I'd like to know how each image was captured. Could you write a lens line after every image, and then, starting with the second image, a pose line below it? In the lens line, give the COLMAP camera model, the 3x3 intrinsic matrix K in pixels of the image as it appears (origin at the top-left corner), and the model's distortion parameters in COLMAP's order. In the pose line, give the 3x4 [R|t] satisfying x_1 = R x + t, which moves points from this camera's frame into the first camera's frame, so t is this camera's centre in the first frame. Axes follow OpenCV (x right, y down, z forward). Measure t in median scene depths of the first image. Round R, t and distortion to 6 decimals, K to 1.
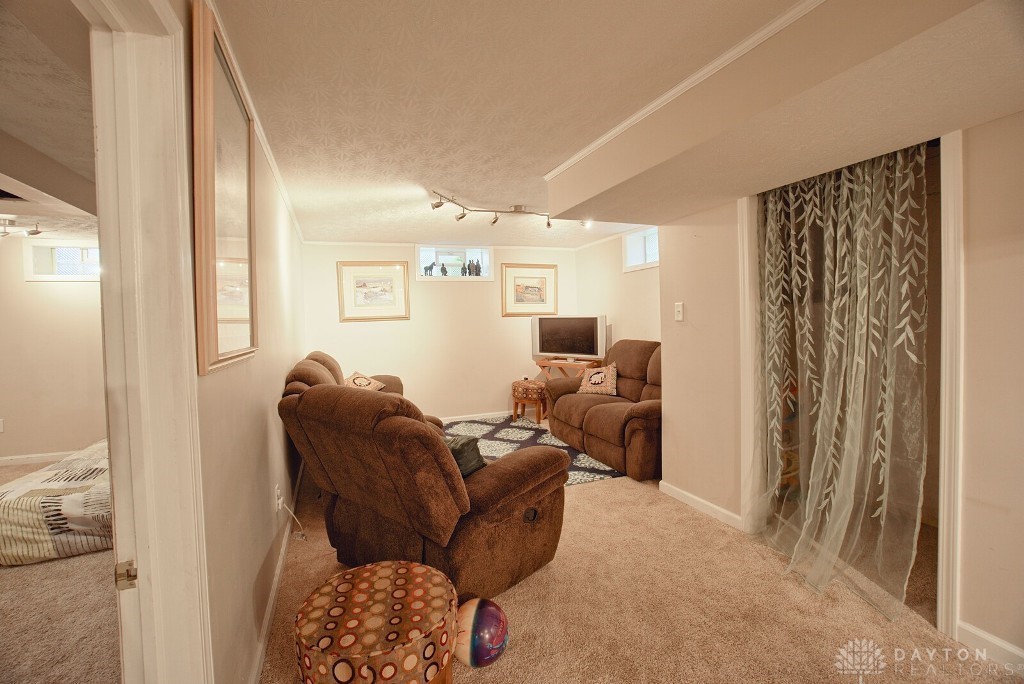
lens RADIAL K [[448.9, 0, 505.2], [0, 448.9, 336.9], [0, 0, 1]] dist [-0.059863, 0.022490]
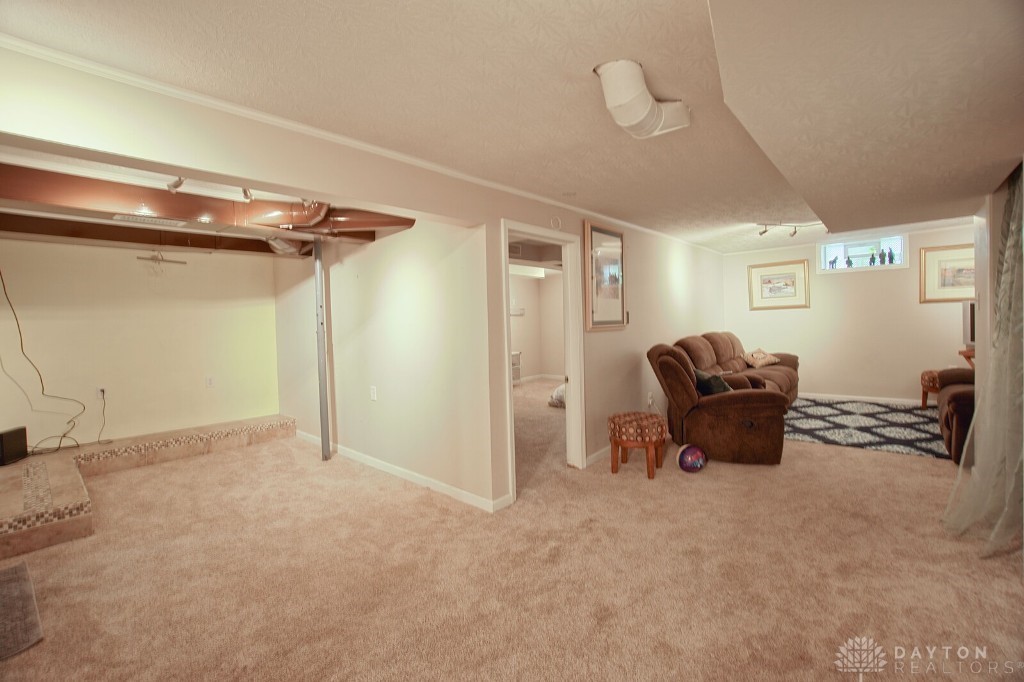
lens RADIAL K [[448.9, 0, 505.2], [0, 448.9, 335.9], [0, 0, 1]] dist [-0.059863, 0.022490]
pose [[0.462685, 0.037812, -0.885716, 0.451609], [-0.009891, 0.999248, 0.037492, -0.000158], [0.886467, -0.008586, 0.462711, -0.255050]]
